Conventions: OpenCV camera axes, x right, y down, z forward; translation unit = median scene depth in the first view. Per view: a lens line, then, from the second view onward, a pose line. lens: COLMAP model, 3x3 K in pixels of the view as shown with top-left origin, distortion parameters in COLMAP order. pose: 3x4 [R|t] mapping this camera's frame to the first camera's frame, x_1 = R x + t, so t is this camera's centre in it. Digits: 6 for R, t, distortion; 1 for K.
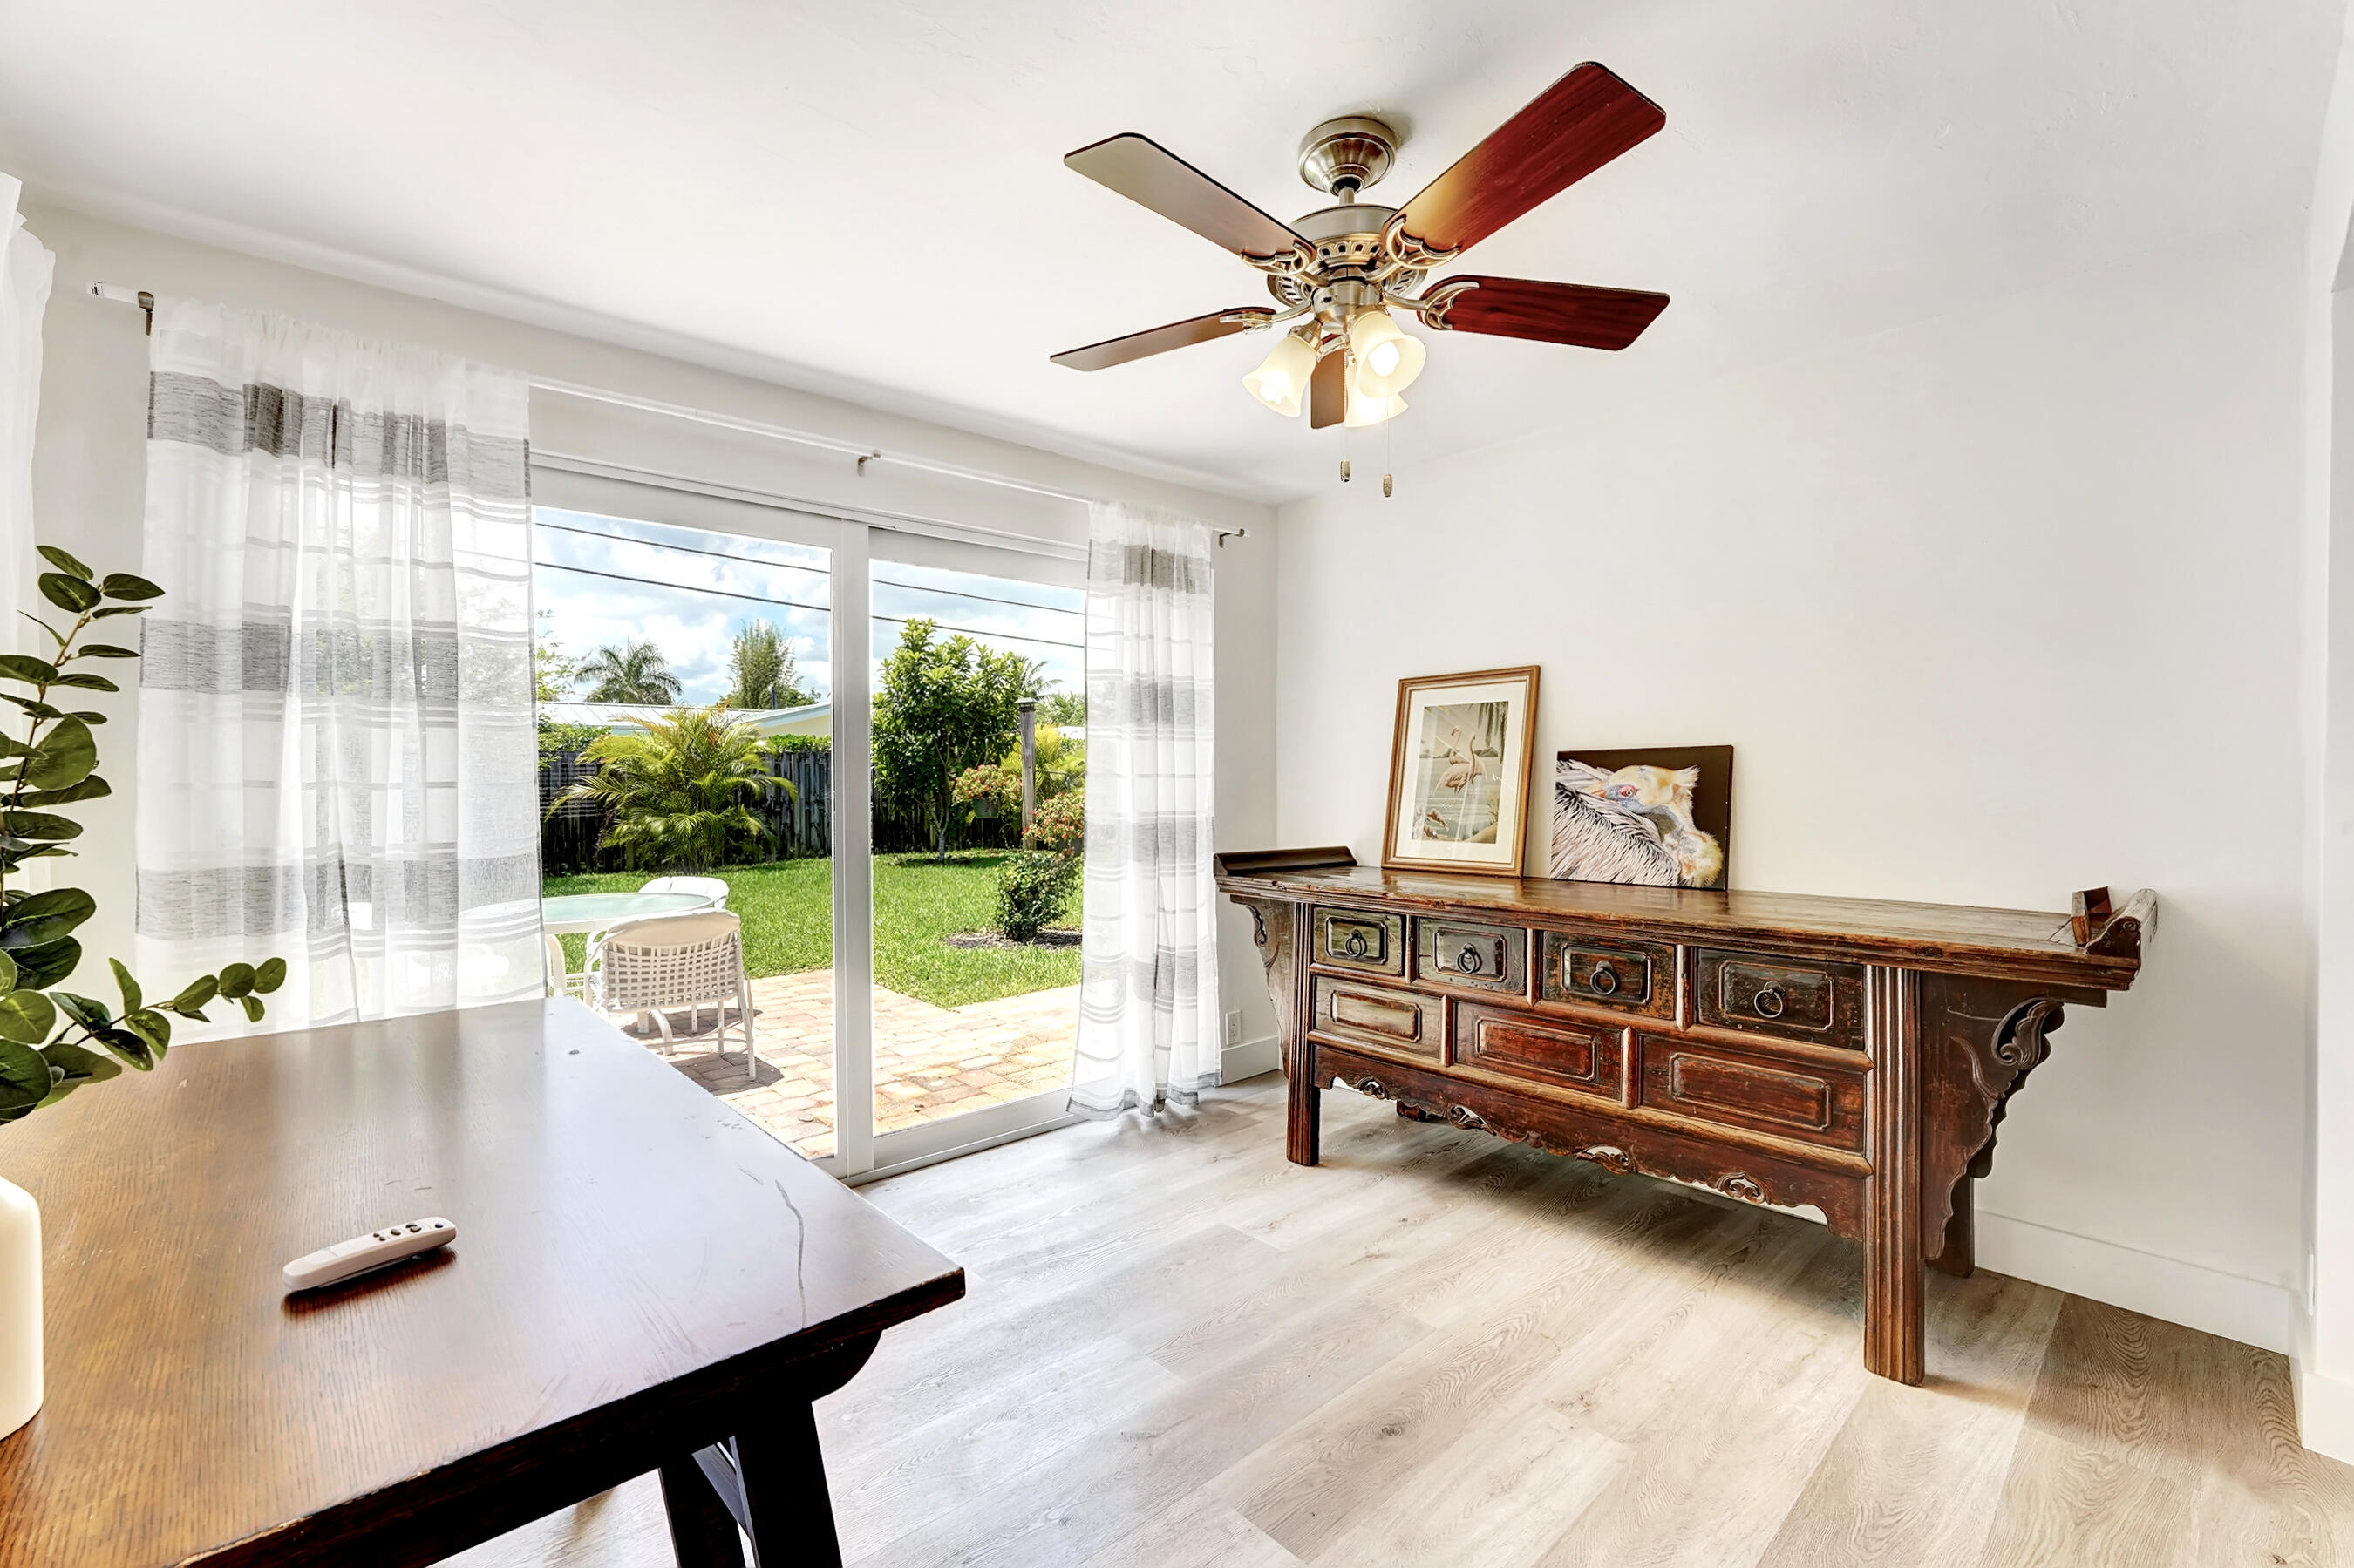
lens RADIAL K [[963.0, 0, 1168.7], [0, 963.0, 784.6], [0, 0, 1]] dist [-0.027849, -0.000116]
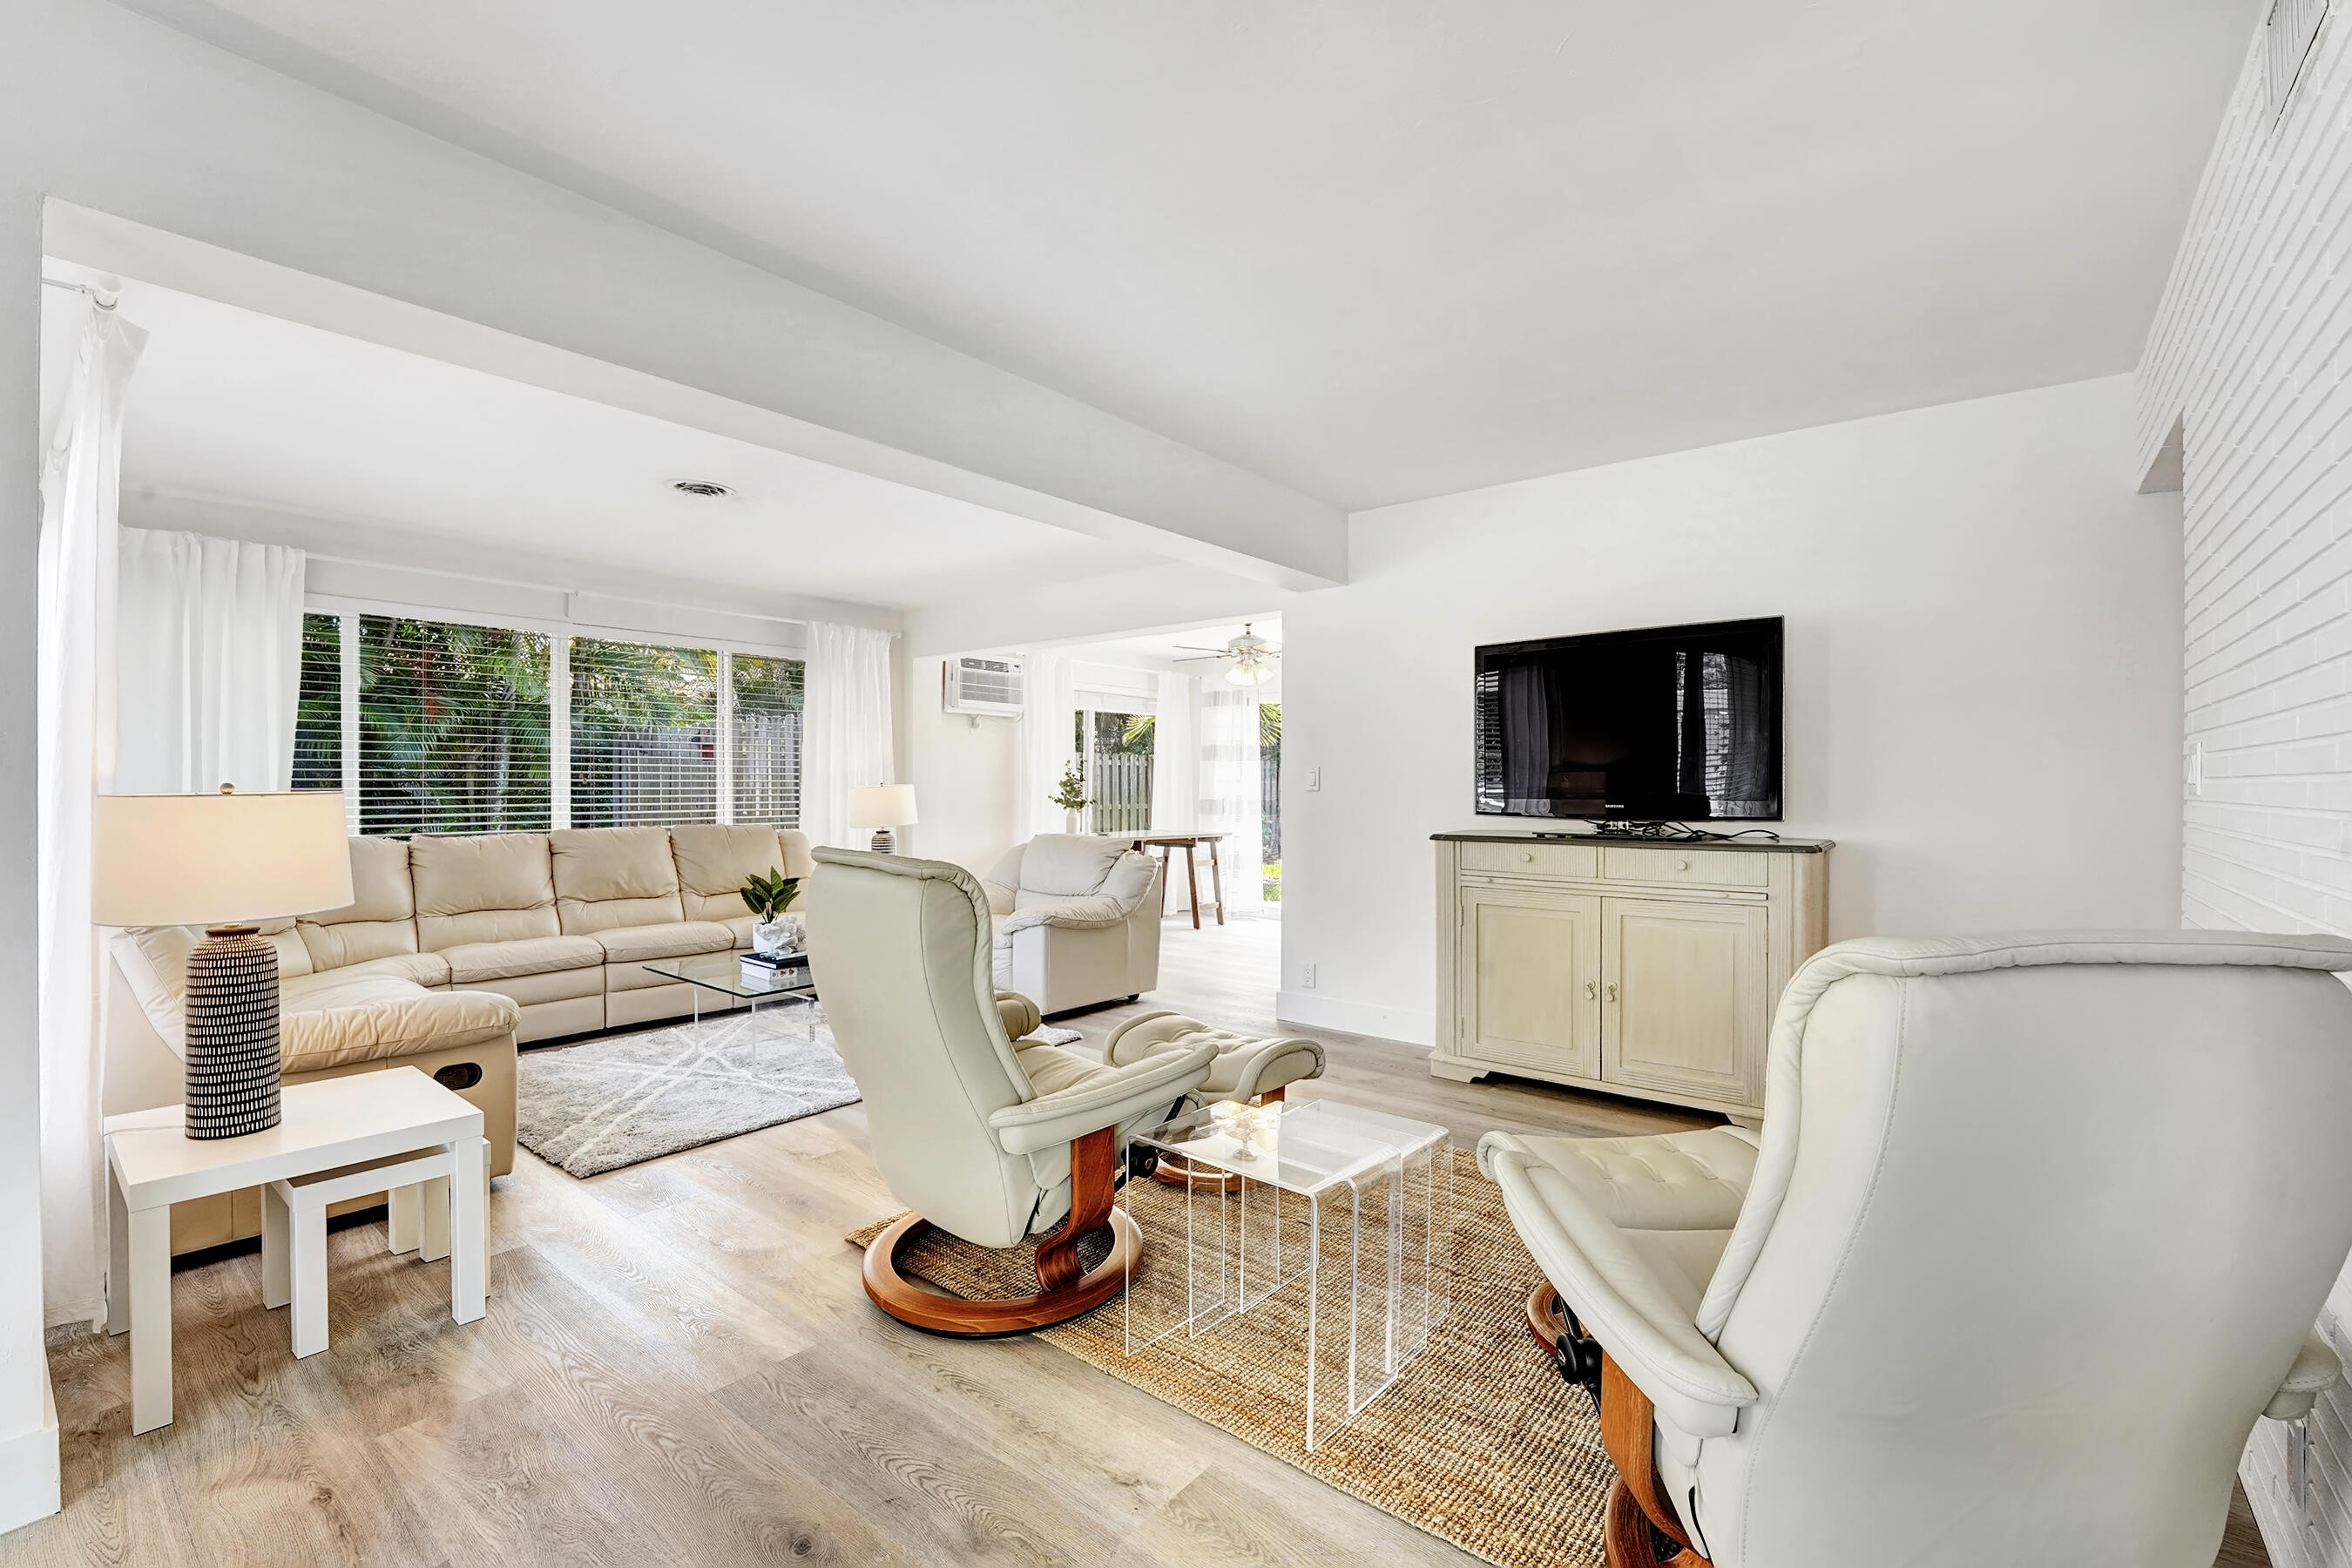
lens RADIAL K [[1023.8, 0, 1163.5], [0, 1023.8, 782.5], [0, 0, 1]] dist [-0.001460, 0.000027]
pose [[0.152312, 0.004435, -0.988322, 2.783601], [-0.010512, 0.999941, 0.002867, -0.000564], [0.988276, 0.009953, 0.152350, 0.014041]]
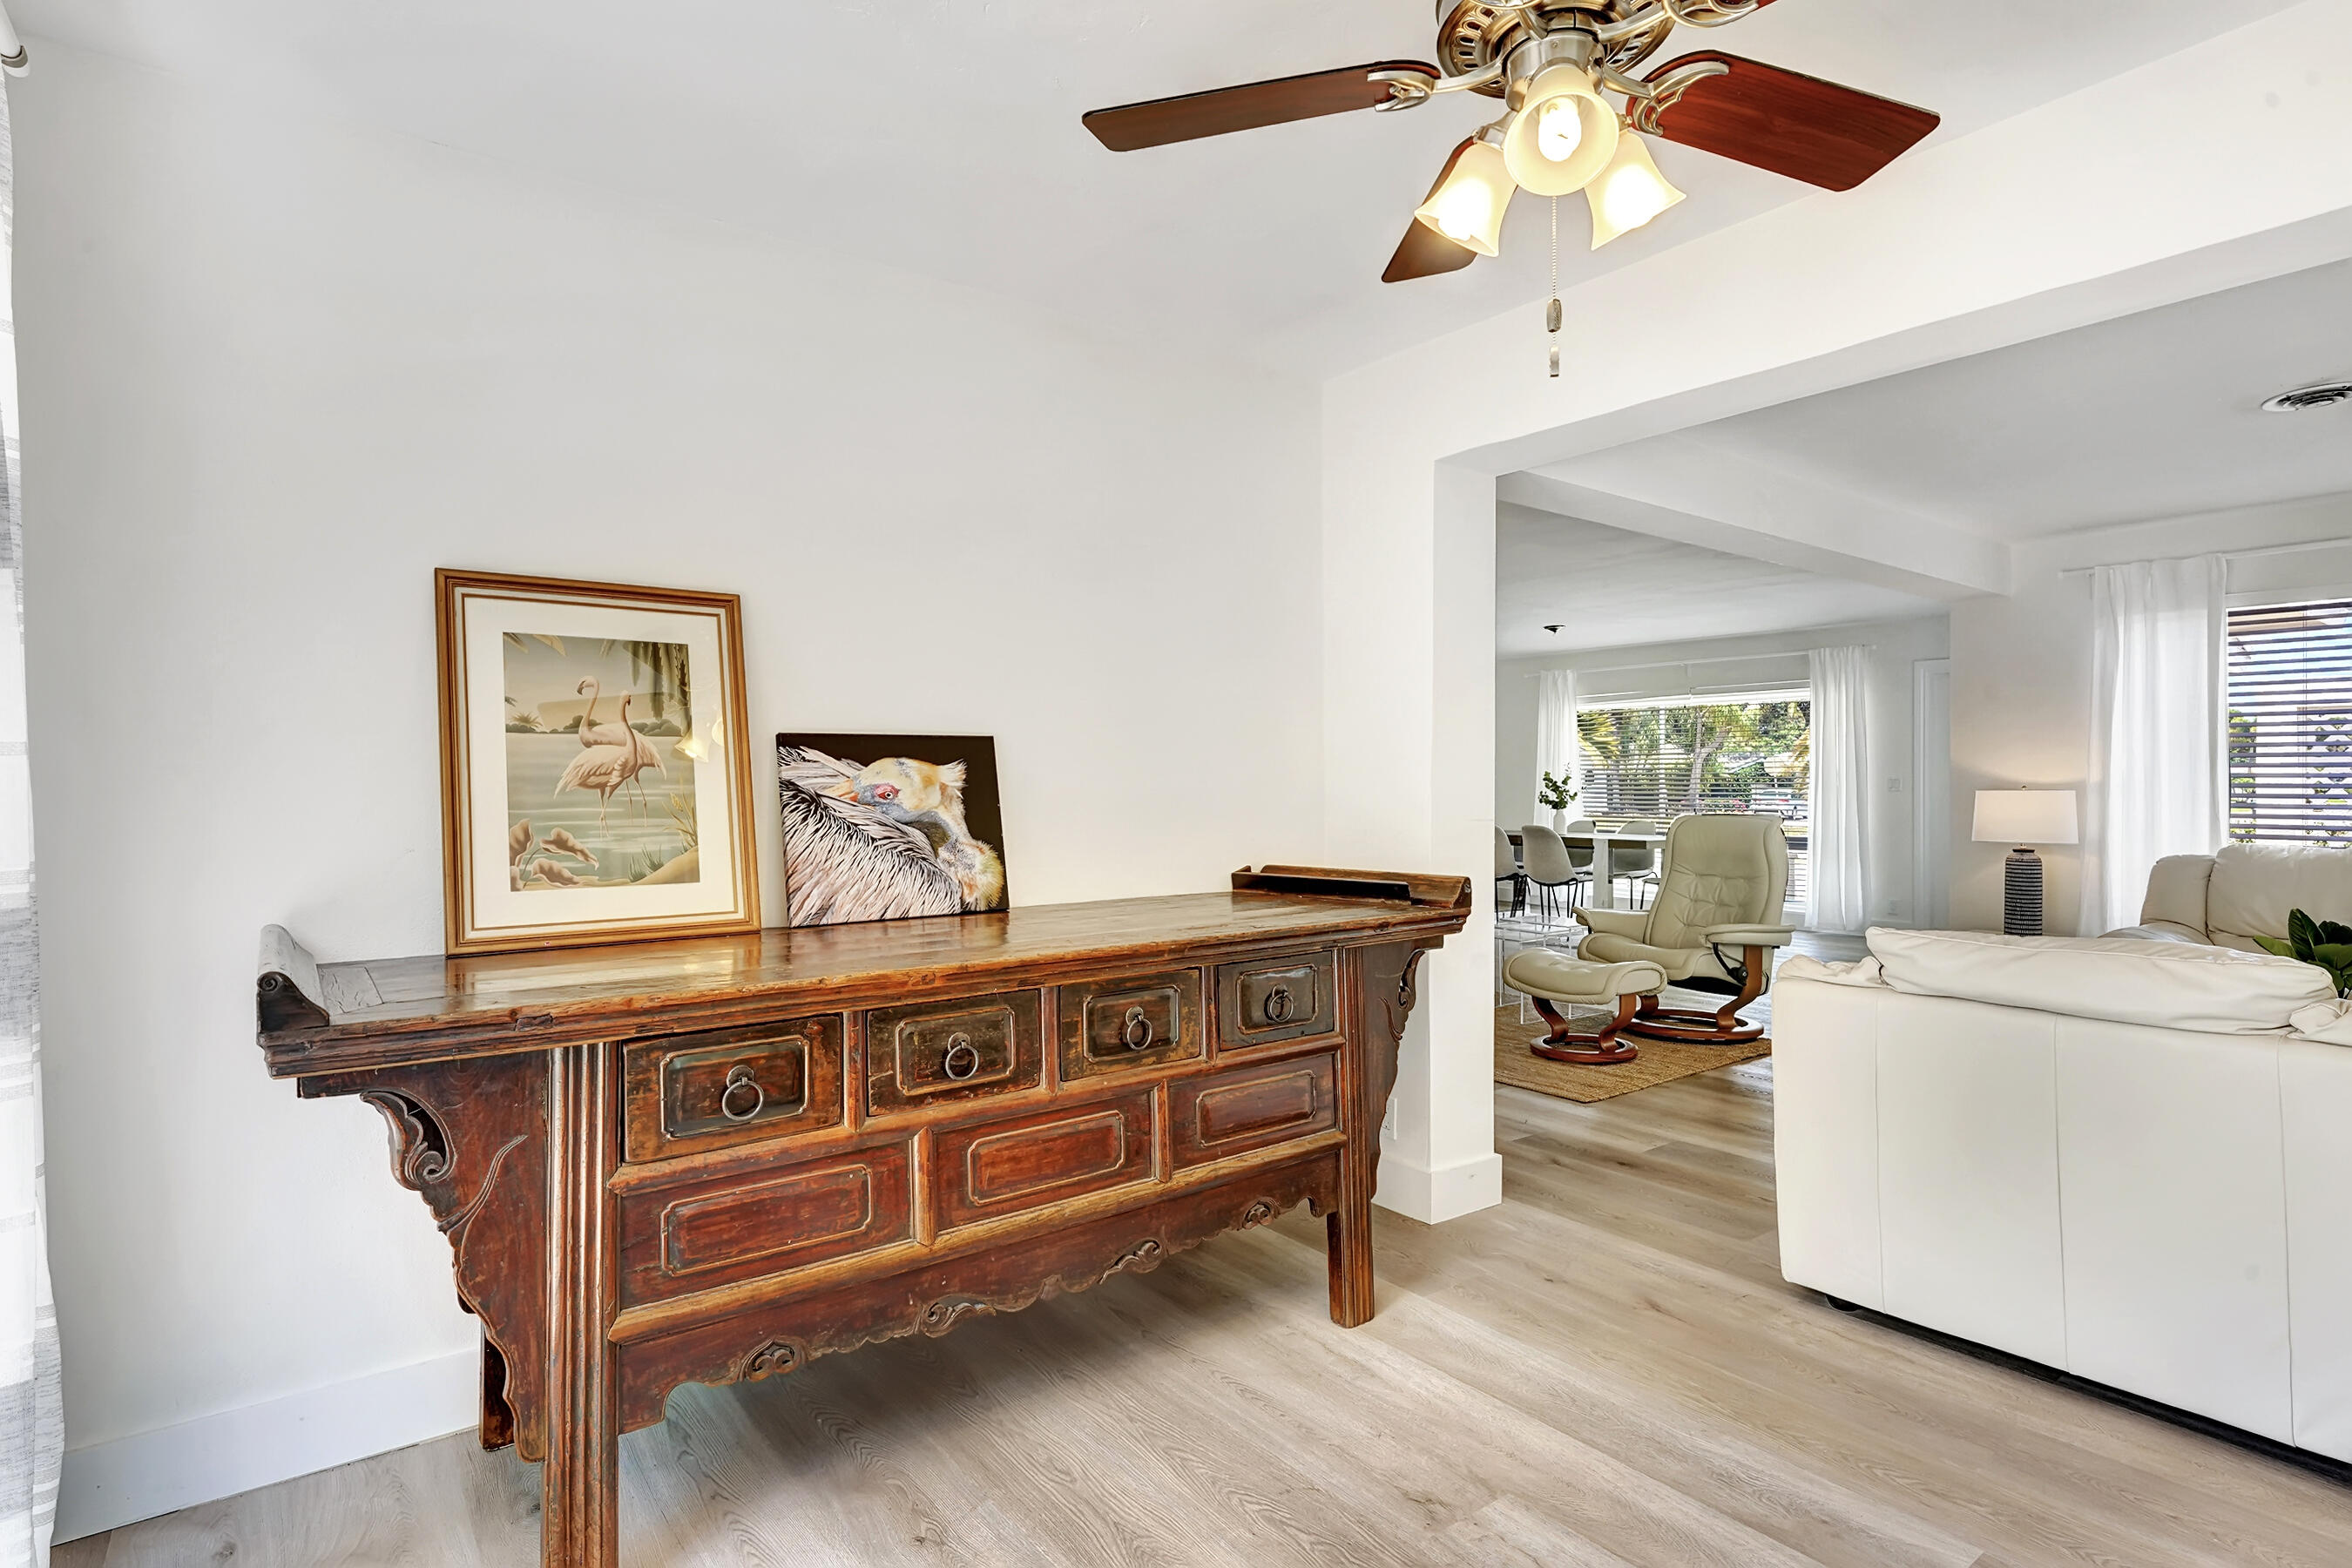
lens RADIAL K [[1193.1, 0, 1175.1], [0, 1193.1, 781.3], [0, 0, 1]] dist [-0.004867, -0.000412]
pose [[0.081194, 0.008150, 0.996665, -0.414810], [0.005327, 0.999949, -0.008611, 0.007548], [-0.996684, 0.006009, 0.081147, 0.715477]]
